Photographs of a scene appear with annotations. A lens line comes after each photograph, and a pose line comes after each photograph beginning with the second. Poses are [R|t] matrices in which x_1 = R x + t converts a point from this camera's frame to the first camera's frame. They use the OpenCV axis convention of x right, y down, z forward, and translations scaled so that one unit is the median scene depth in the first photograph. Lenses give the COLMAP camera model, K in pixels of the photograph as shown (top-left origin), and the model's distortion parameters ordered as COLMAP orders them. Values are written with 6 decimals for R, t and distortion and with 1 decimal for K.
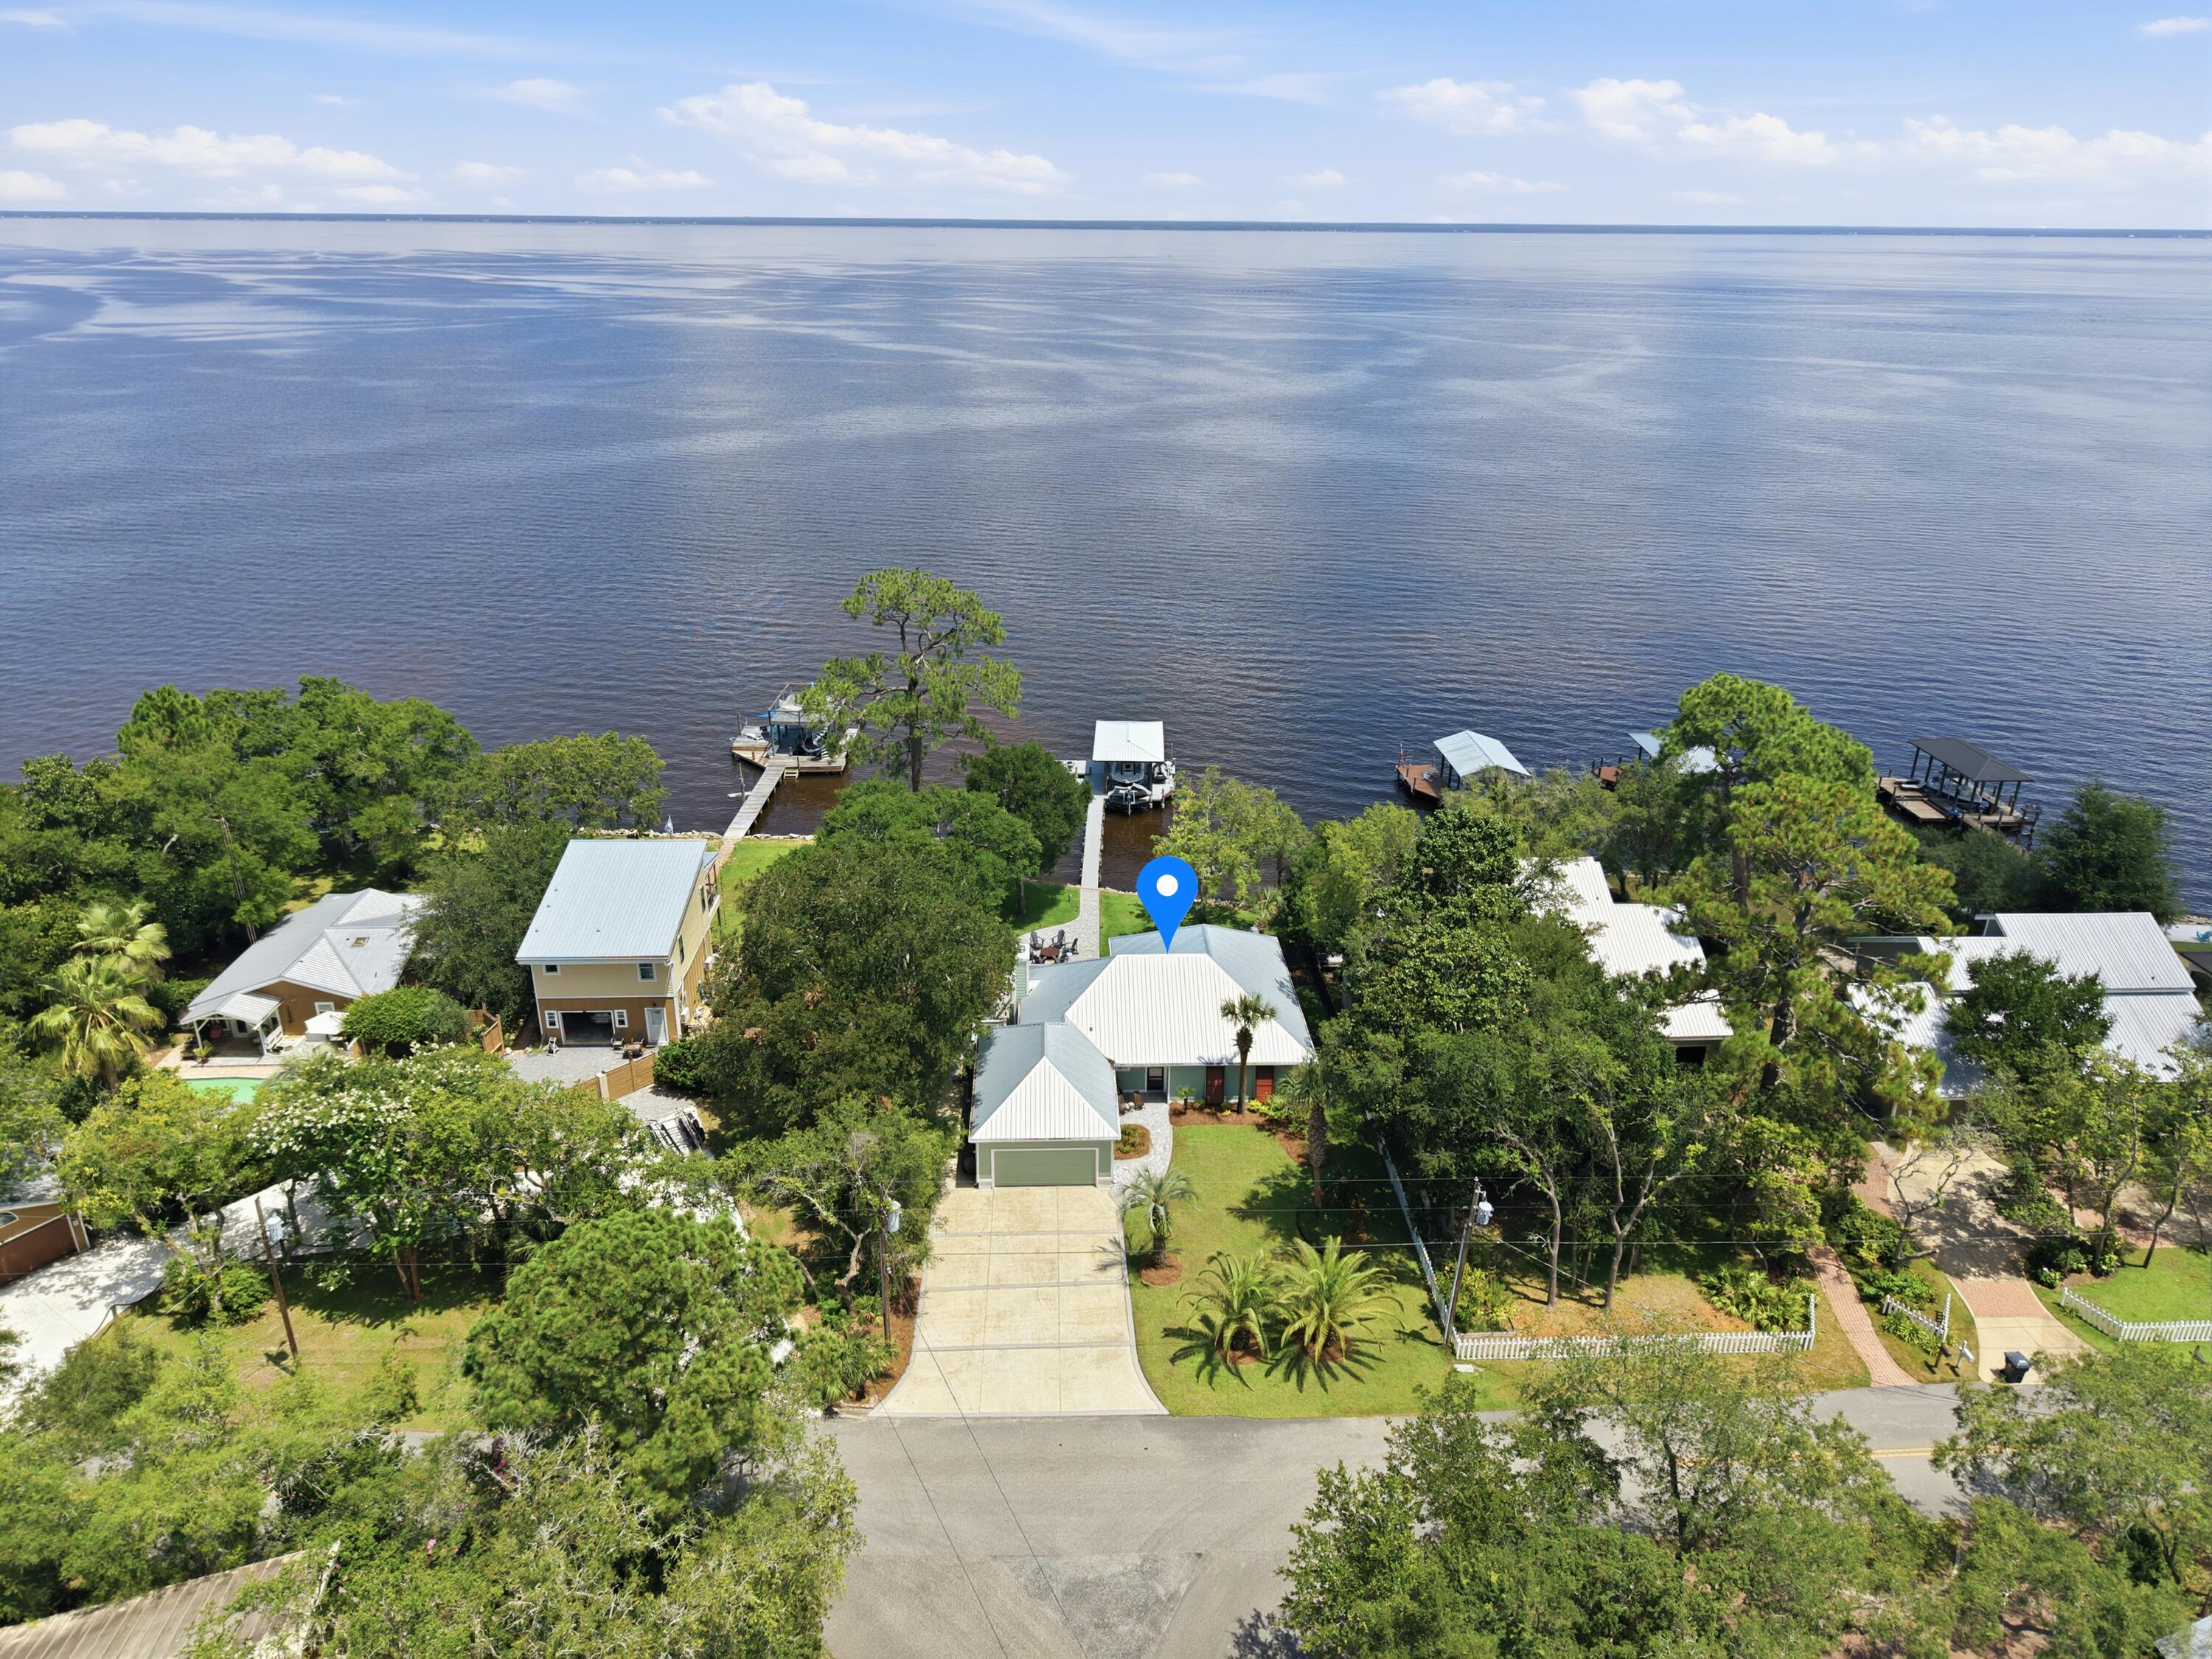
lens RADIAL K [[1496.6, 0, 1080.4], [0, 1496.6, 835.2], [0, 0, 1]] dist [0.204501, -0.000798]
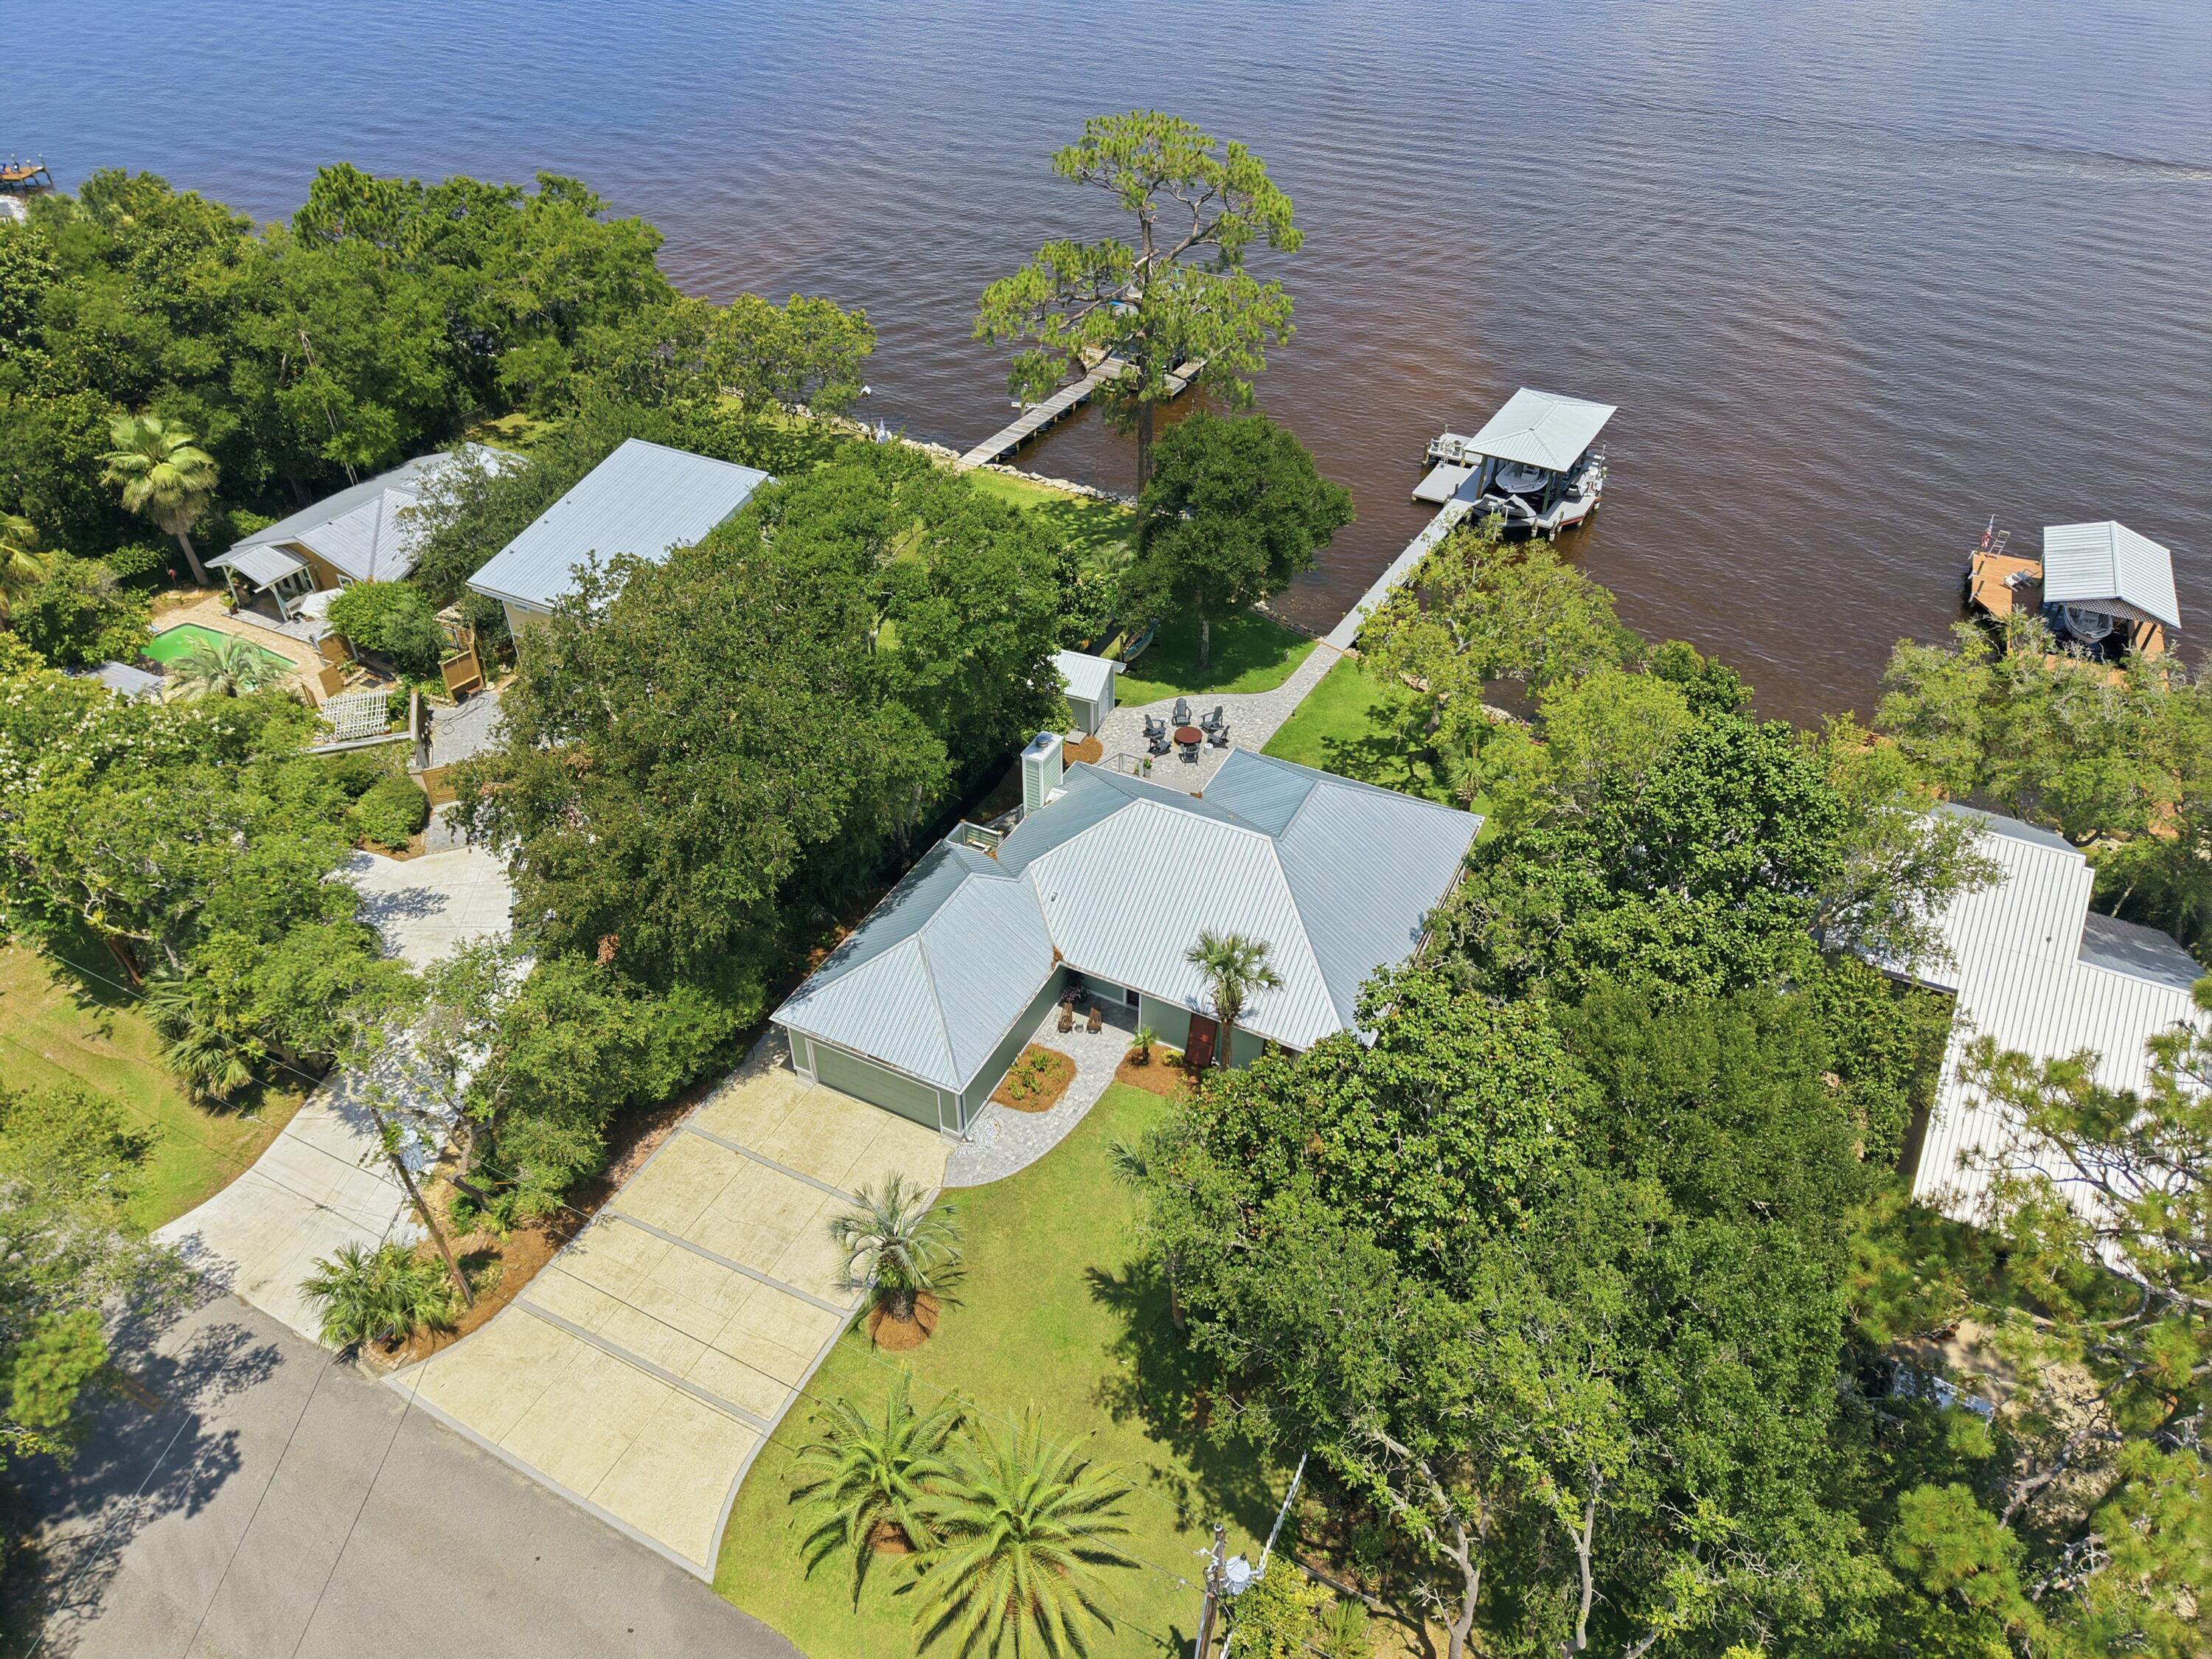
lens RADIAL K [[1493.4, 0, 1106.0], [0, 1493.4, 829.5], [0, 0, 1]] dist [0.063830, -0.007974]
pose [[0.884765, 0.290673, -0.364280, 0.259355], [-0.184219, 0.936130, 0.299540, -0.099323], [0.428081, -0.197915, 0.881803, 0.446286]]
